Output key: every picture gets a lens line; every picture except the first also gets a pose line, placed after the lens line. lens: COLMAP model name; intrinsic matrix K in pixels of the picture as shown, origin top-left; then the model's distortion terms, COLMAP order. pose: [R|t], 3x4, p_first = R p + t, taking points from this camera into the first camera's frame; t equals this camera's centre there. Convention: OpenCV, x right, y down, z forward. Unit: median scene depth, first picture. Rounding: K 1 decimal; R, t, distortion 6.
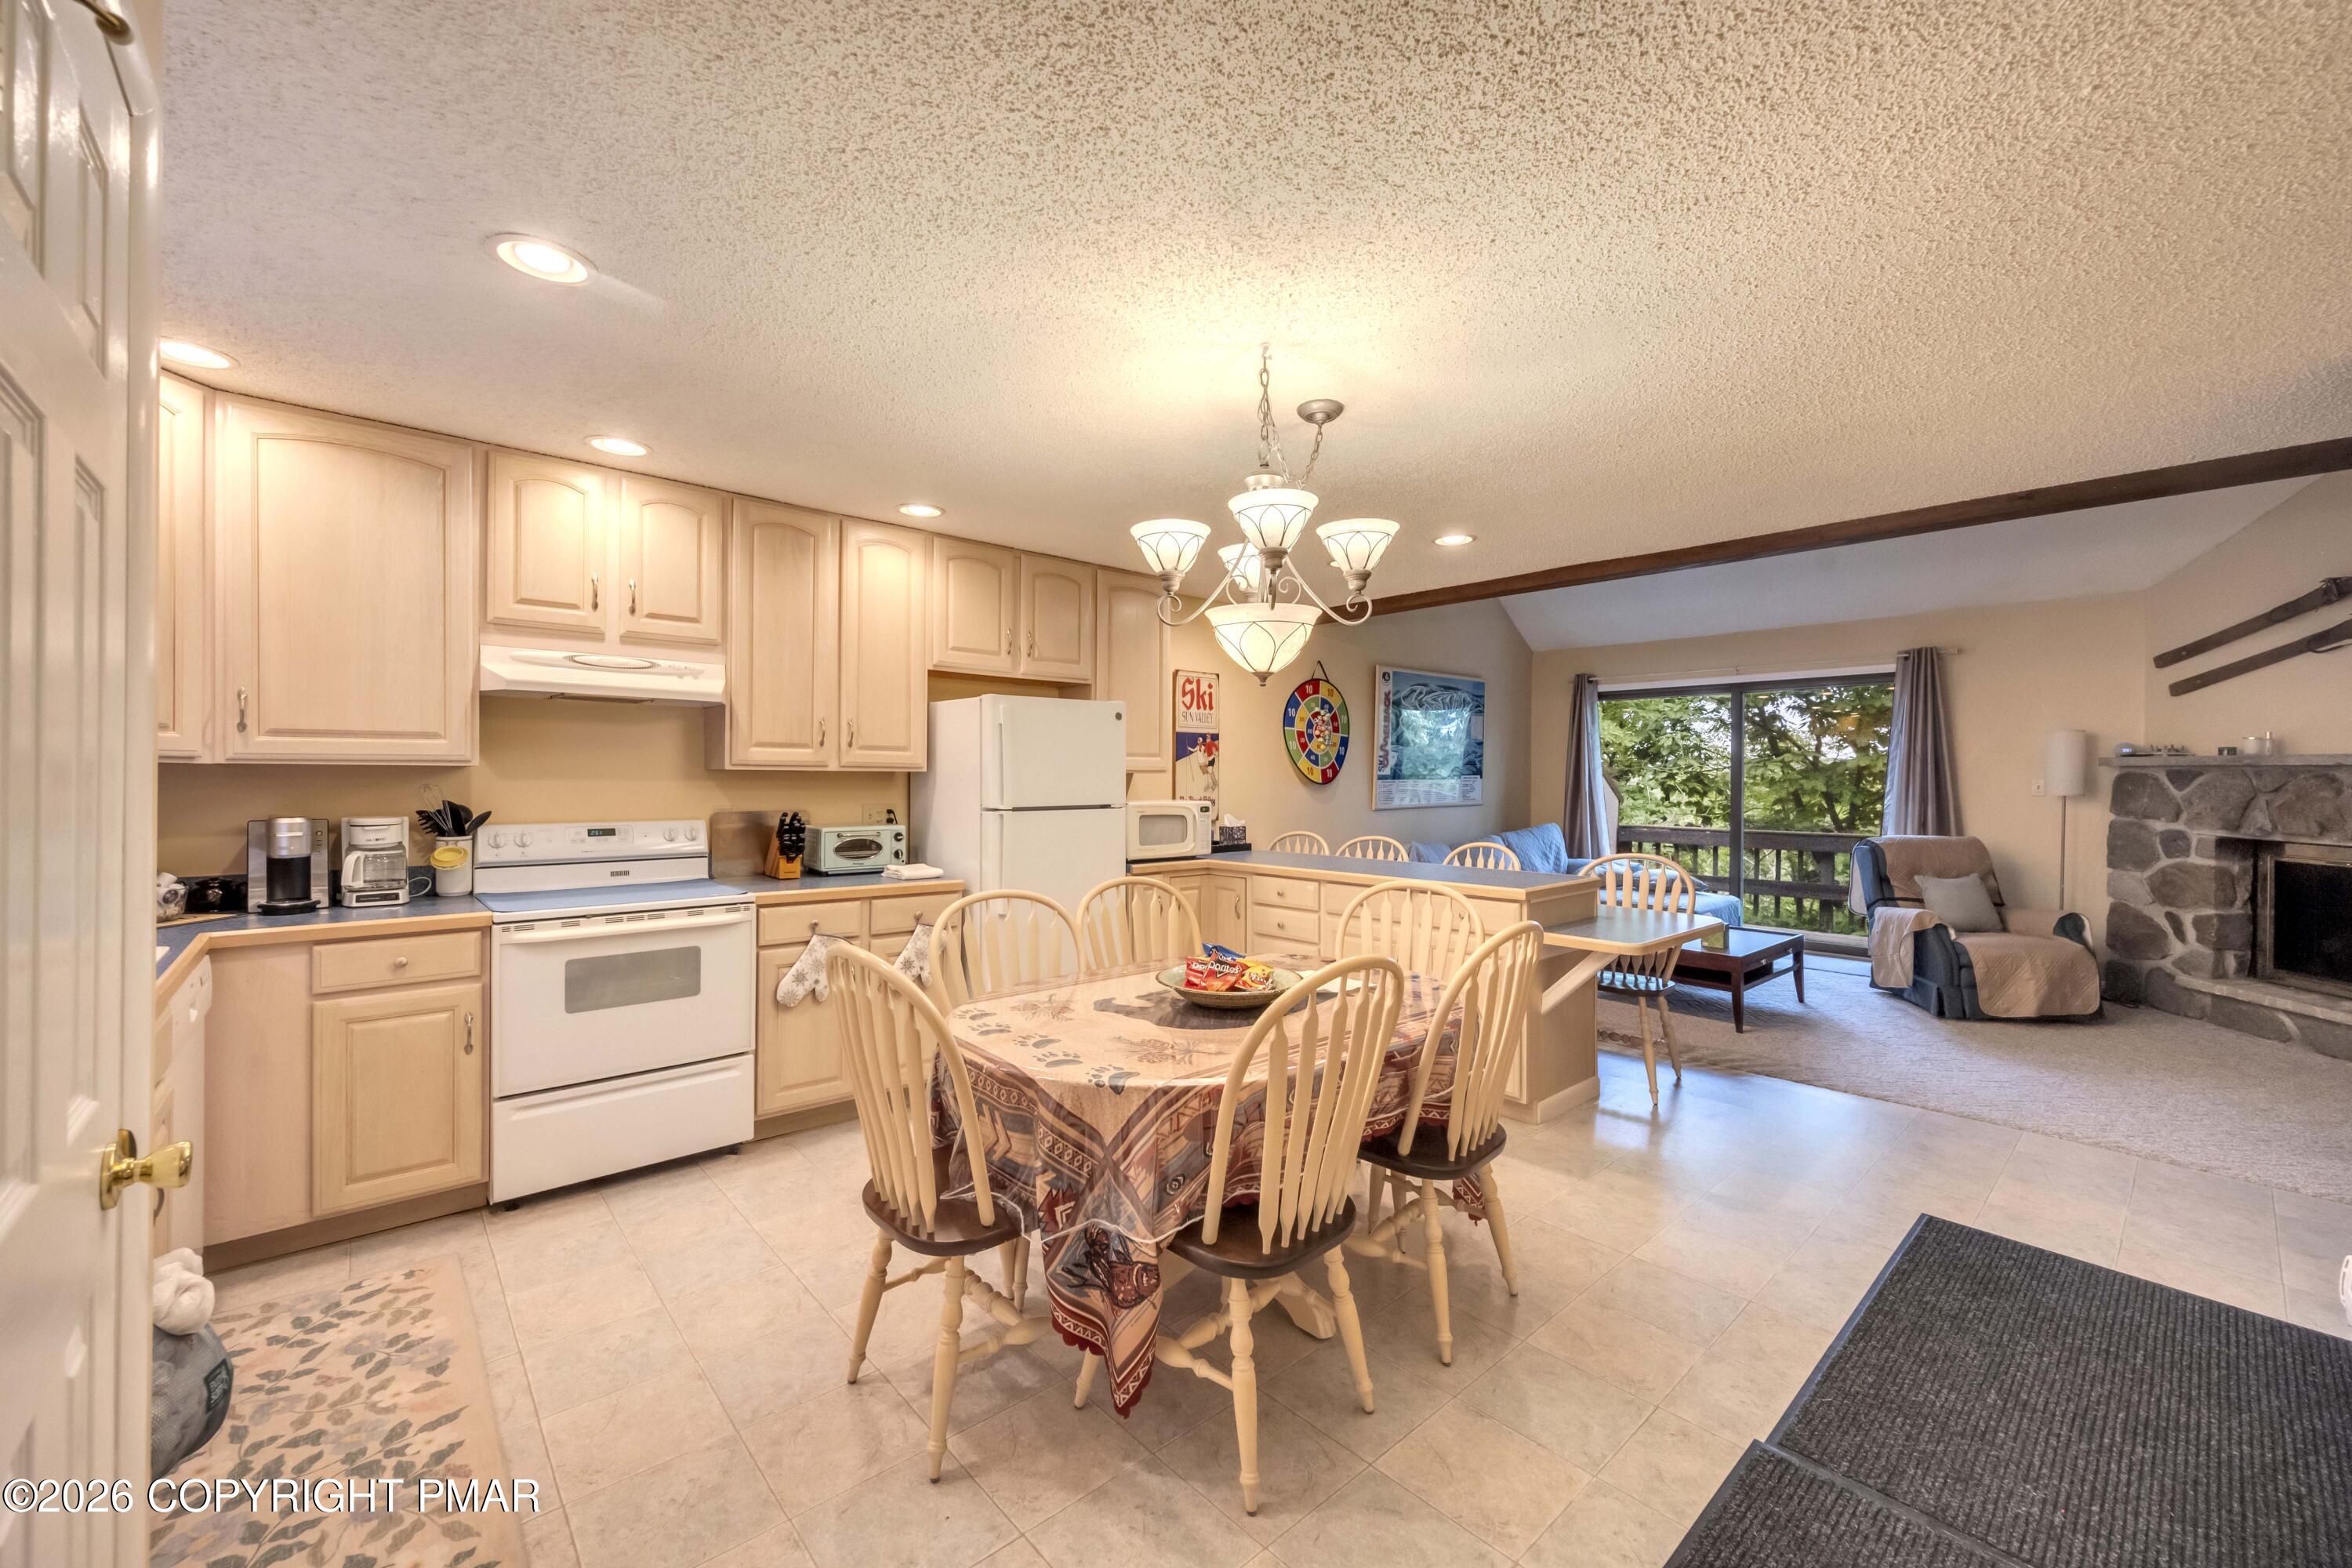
lens RADIAL K [[922.4, 0, 1169.8], [0, 922.4, 780.7], [0, 0, 1]] dist [-0.000475, -0.000019]
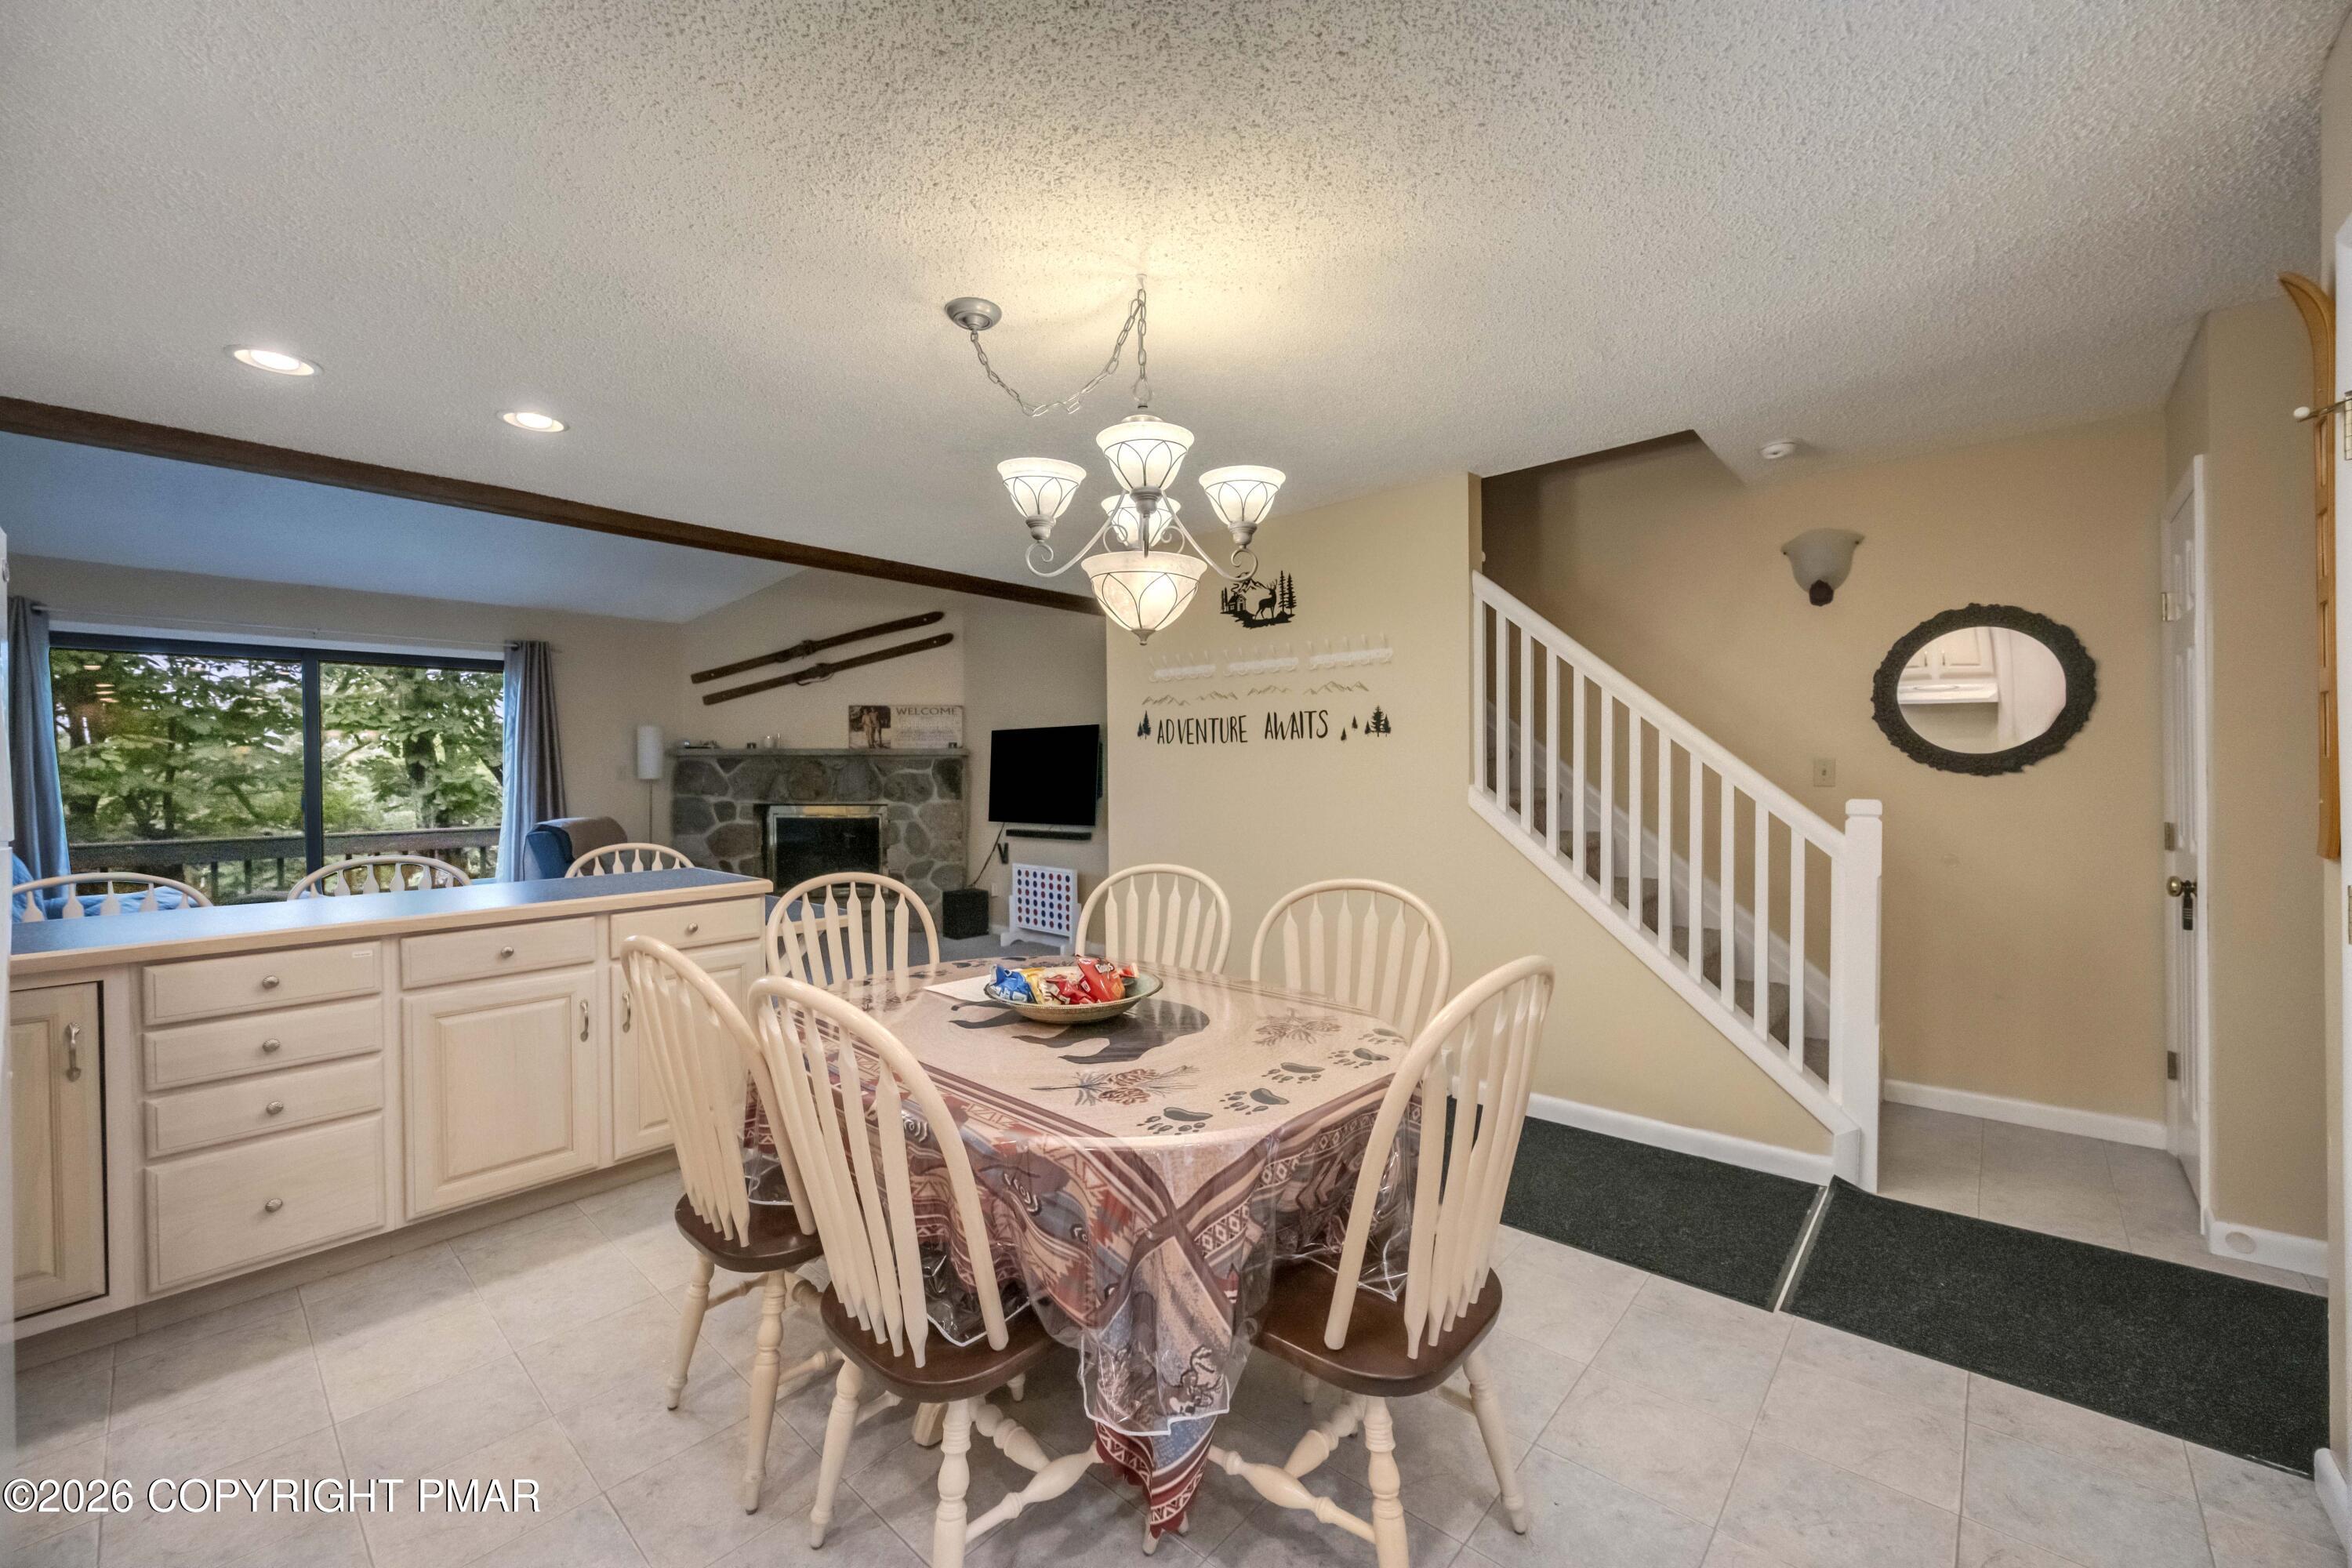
lens RADIAL K [[922.4, 0, 1169.1], [0, 922.4, 781.5], [0, 0, 1]] dist [-0.000475, -0.000019]
pose [[-0.109369, -0.015194, 0.993885, -0.434418], [0.012717, 0.999780, 0.016683, 0.009892], [-0.993920, 0.014464, -0.109151, 0.567834]]
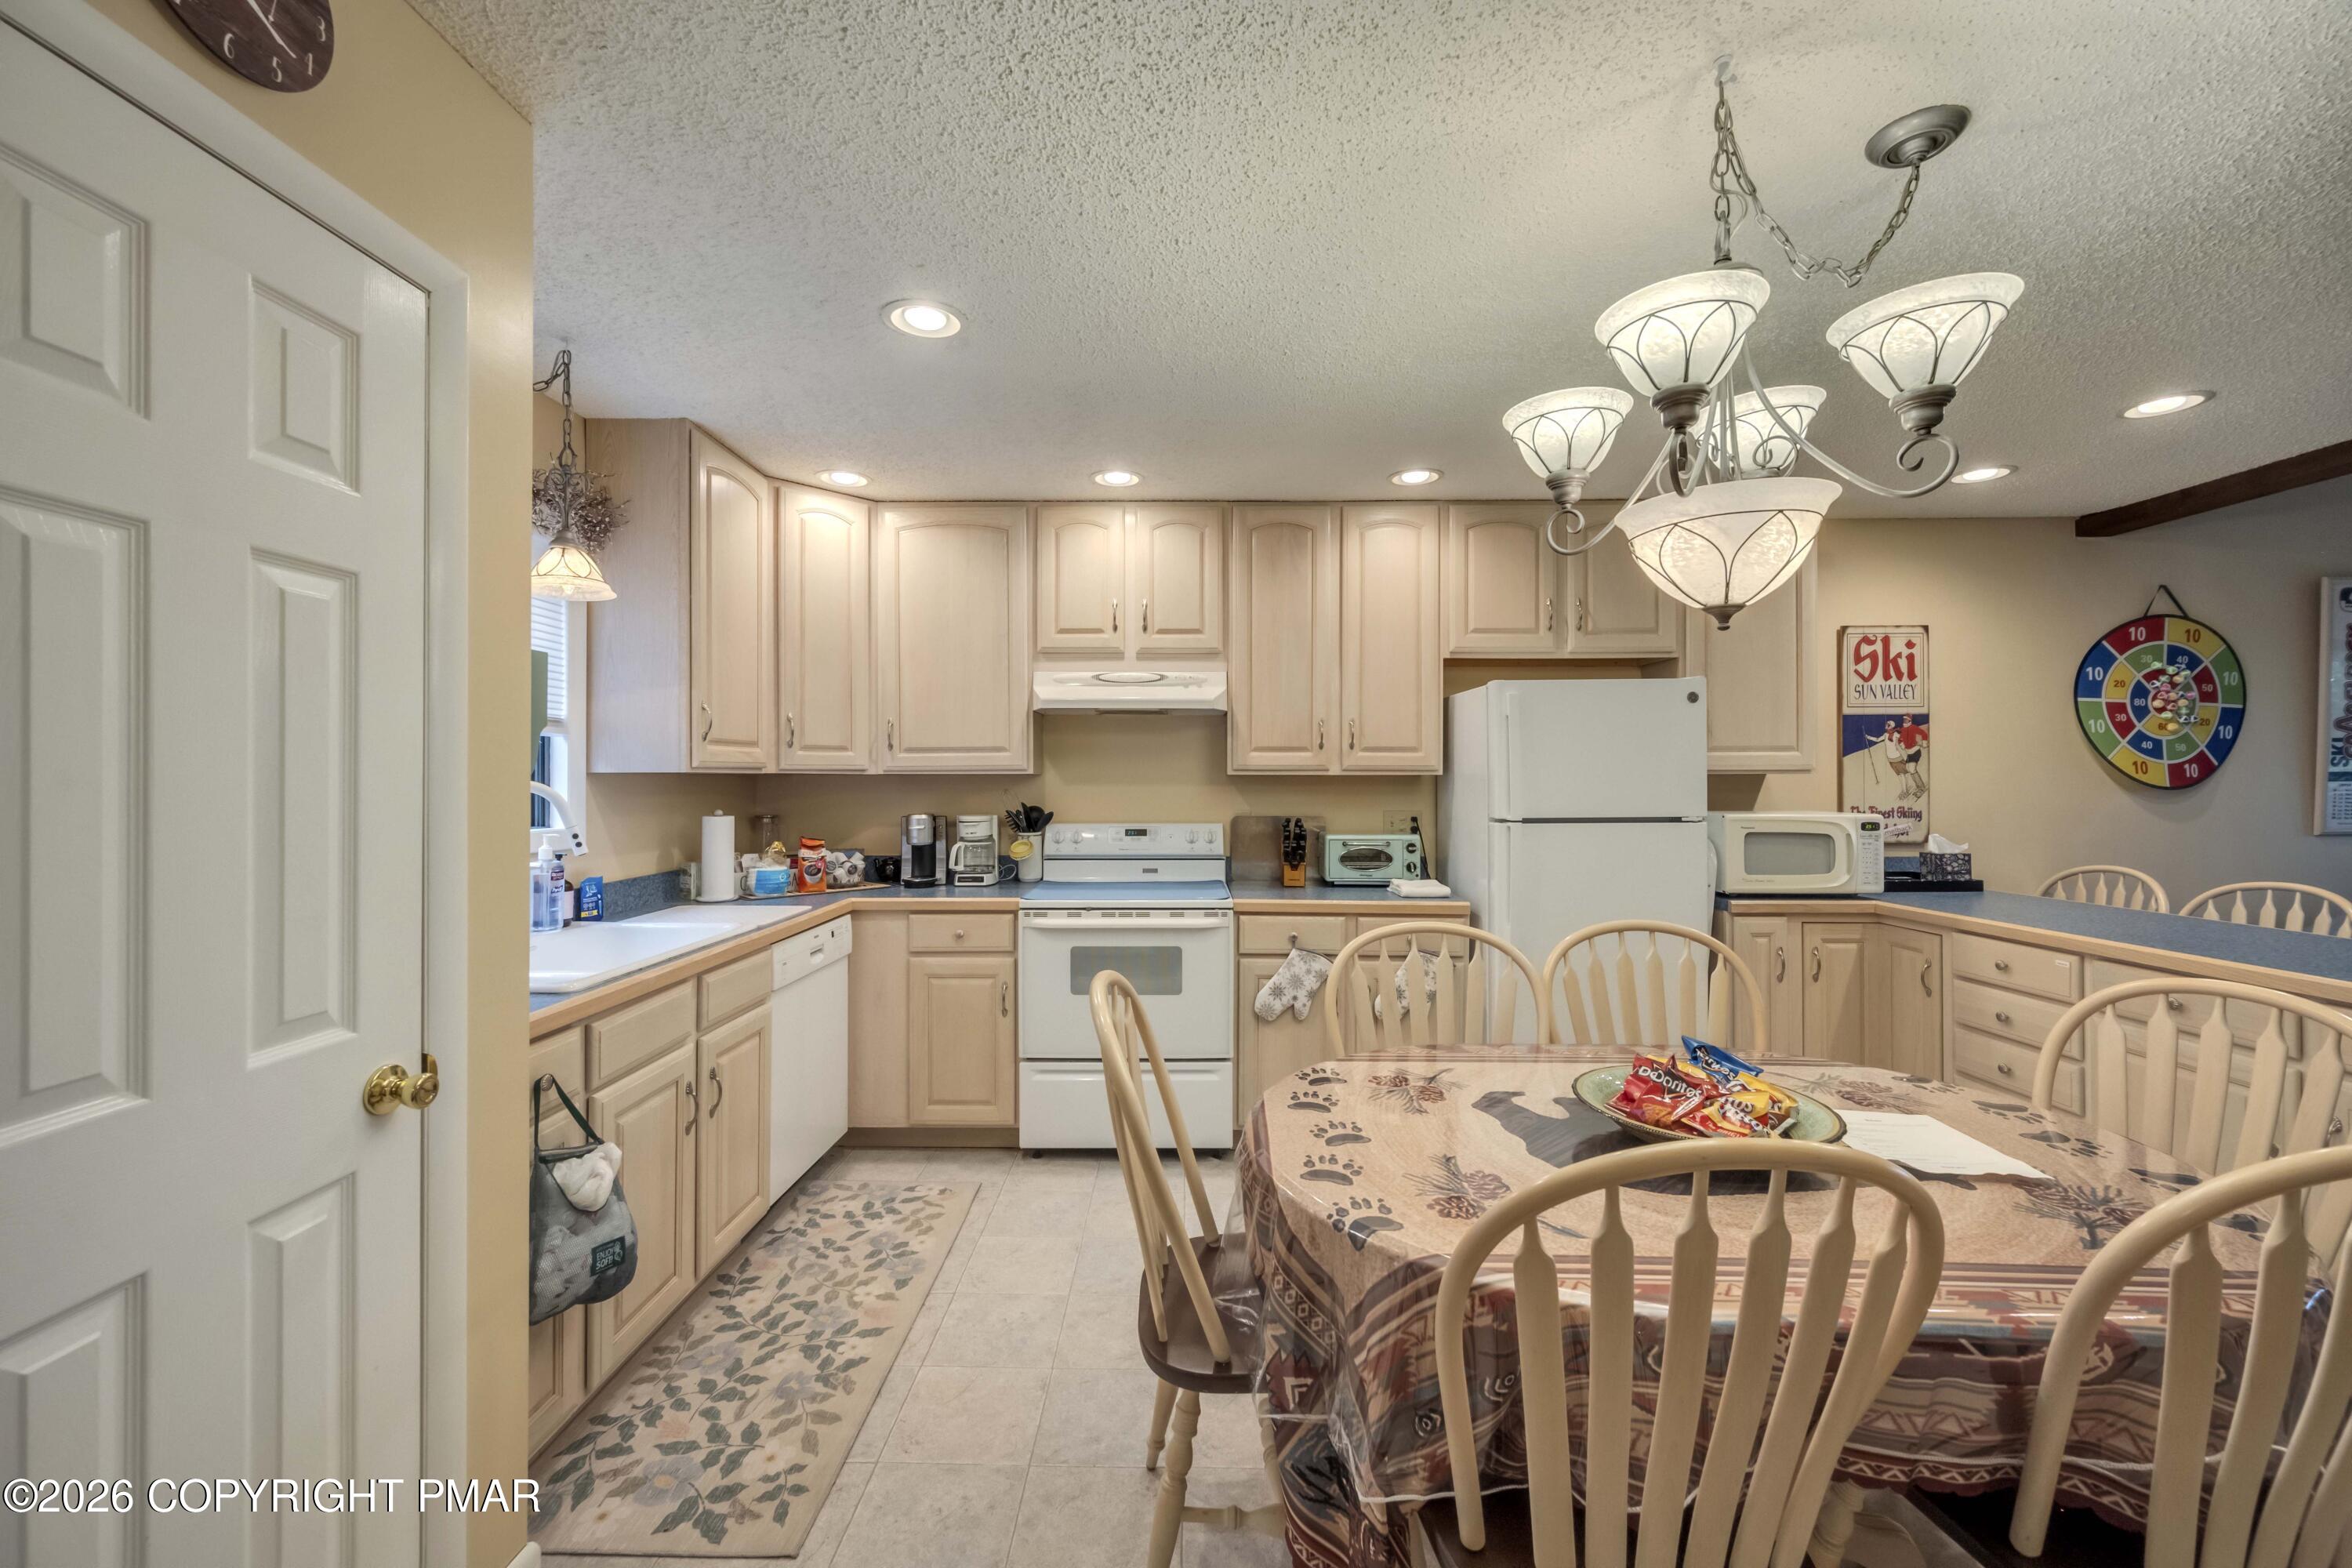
lens RADIAL K [[922.4, 0, 1172.7], [0, 922.4, 777.2], [0, 0, 1]] dist [-0.000475, -0.000019]
pose [[0.740159, -0.006829, -0.672397, 0.125479], [0.002610, 0.999970, -0.007283, -0.001683], [0.672426, 0.003636, 0.740155, 0.166776]]
